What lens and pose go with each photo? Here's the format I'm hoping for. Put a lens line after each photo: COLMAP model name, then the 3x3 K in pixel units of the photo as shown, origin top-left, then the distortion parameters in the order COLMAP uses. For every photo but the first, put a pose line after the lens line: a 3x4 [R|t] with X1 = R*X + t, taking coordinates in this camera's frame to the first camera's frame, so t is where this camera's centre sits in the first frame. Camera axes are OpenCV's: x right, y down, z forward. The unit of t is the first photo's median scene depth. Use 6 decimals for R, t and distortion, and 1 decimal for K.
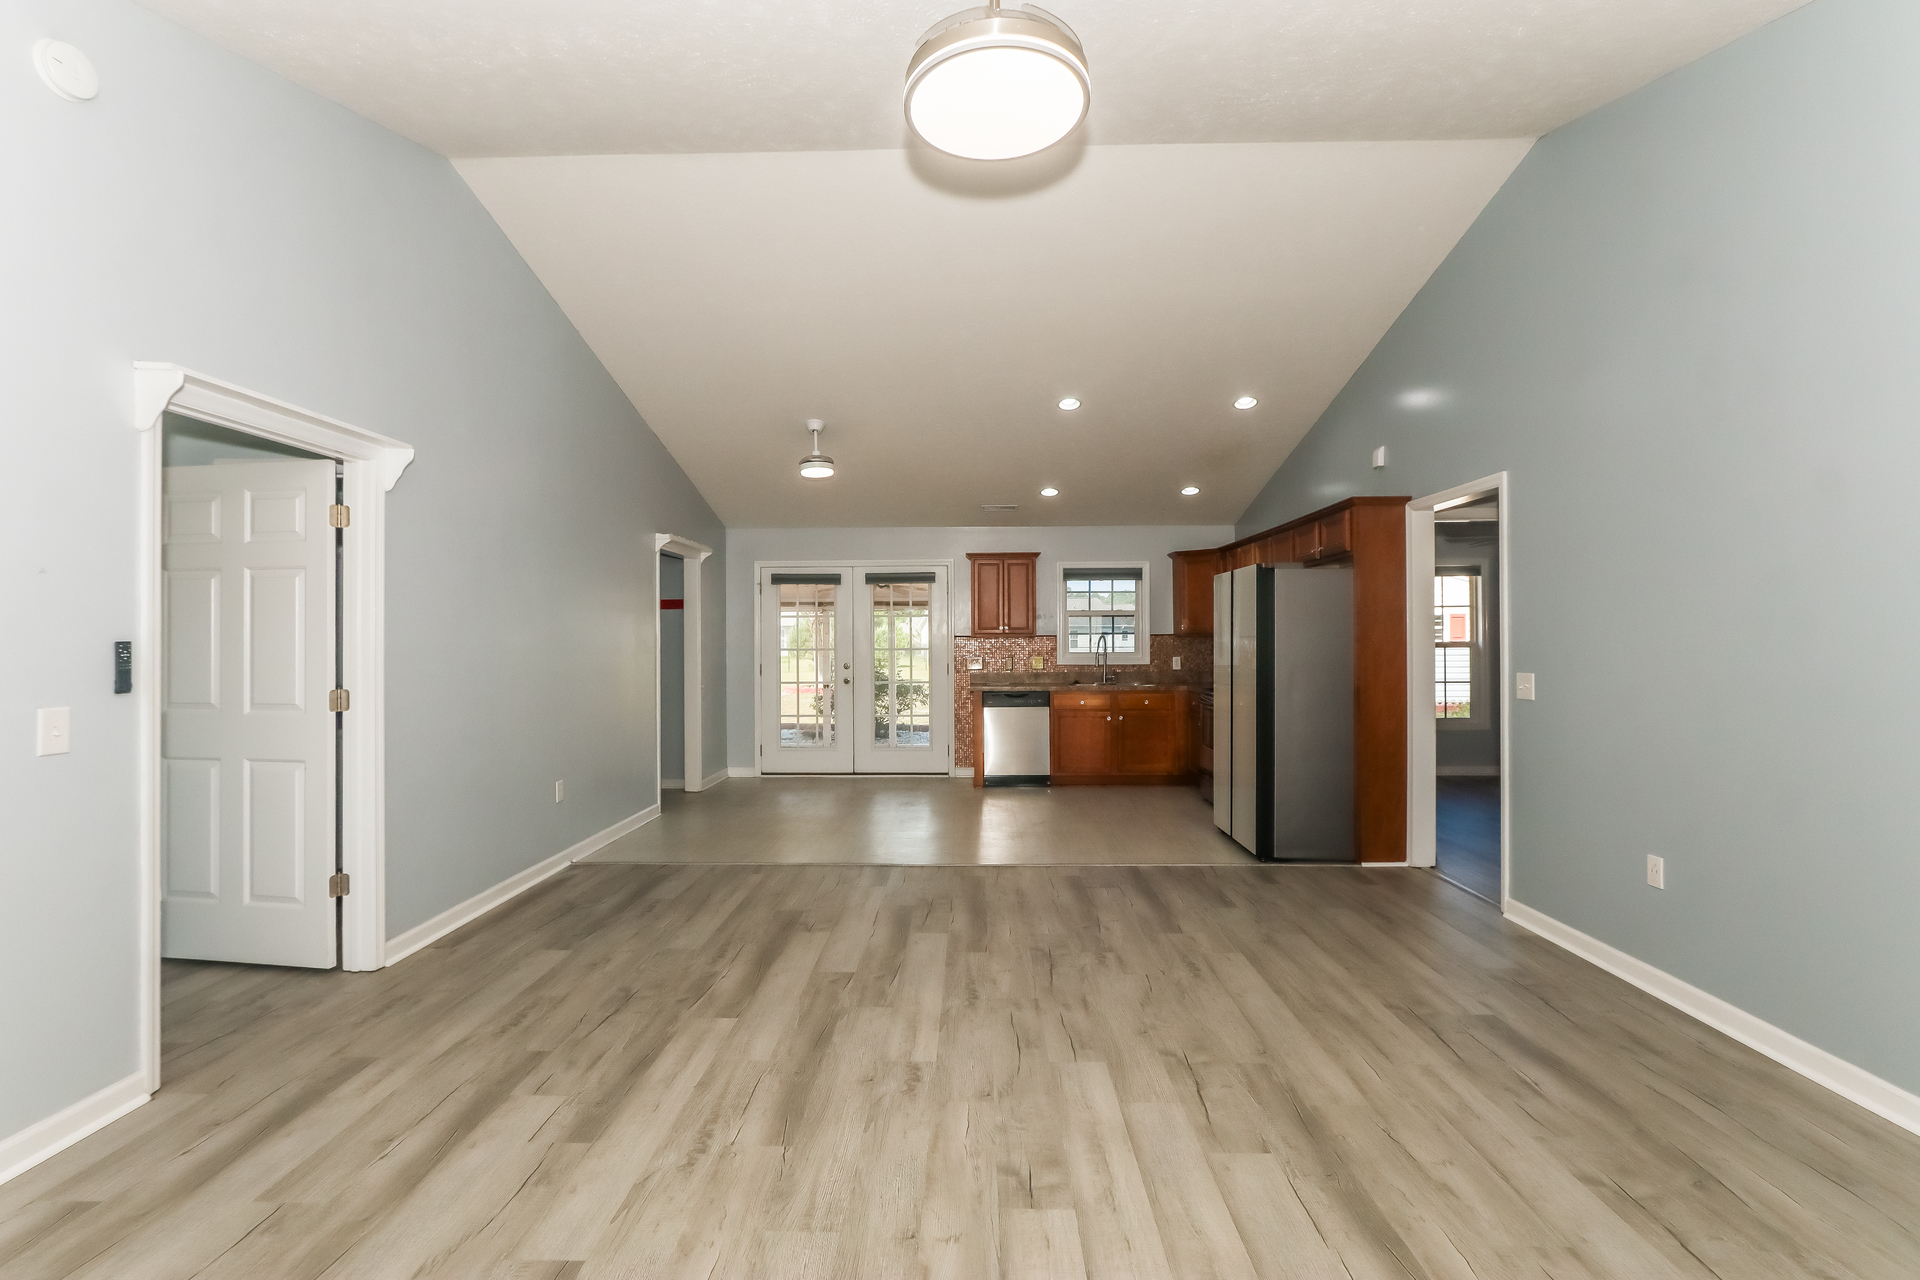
lens RADIAL K [[882.2, 0, 944.9], [0, 882.2, 622.9], [0, 0, 1]] dist [-0.019780, 0.005290]
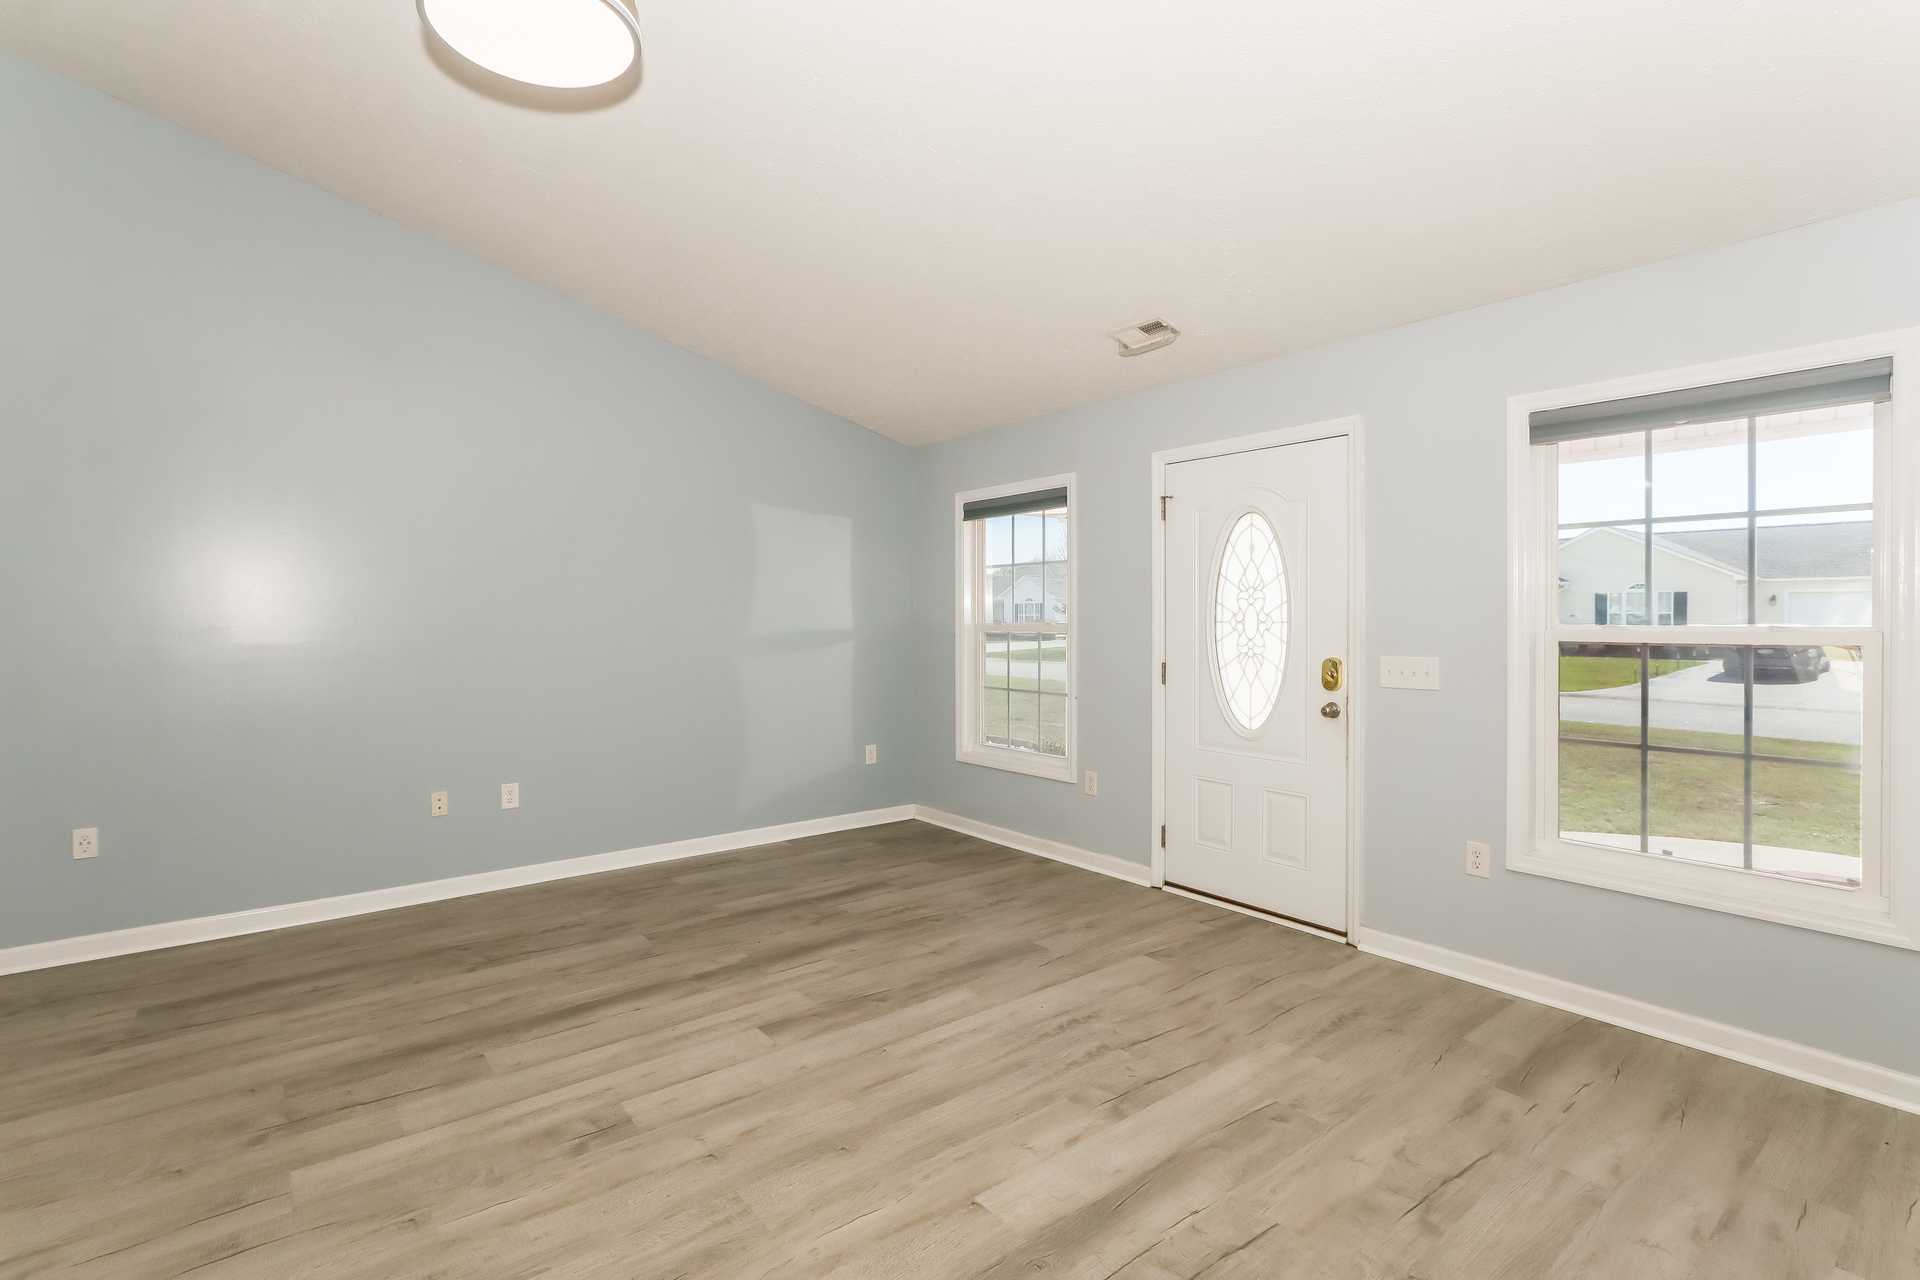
lens RADIAL K [[882.2, 0, 944.9], [0, 882.2, 622.9], [0, 0, 1]] dist [-0.019780, 0.005290]
pose [[-0.640927, -0.000871, 0.767601, -0.736583], [-0.010772, 0.999911, -0.007860, 0.023758], [-0.767526, -0.013306, -0.640880, 1.021803]]
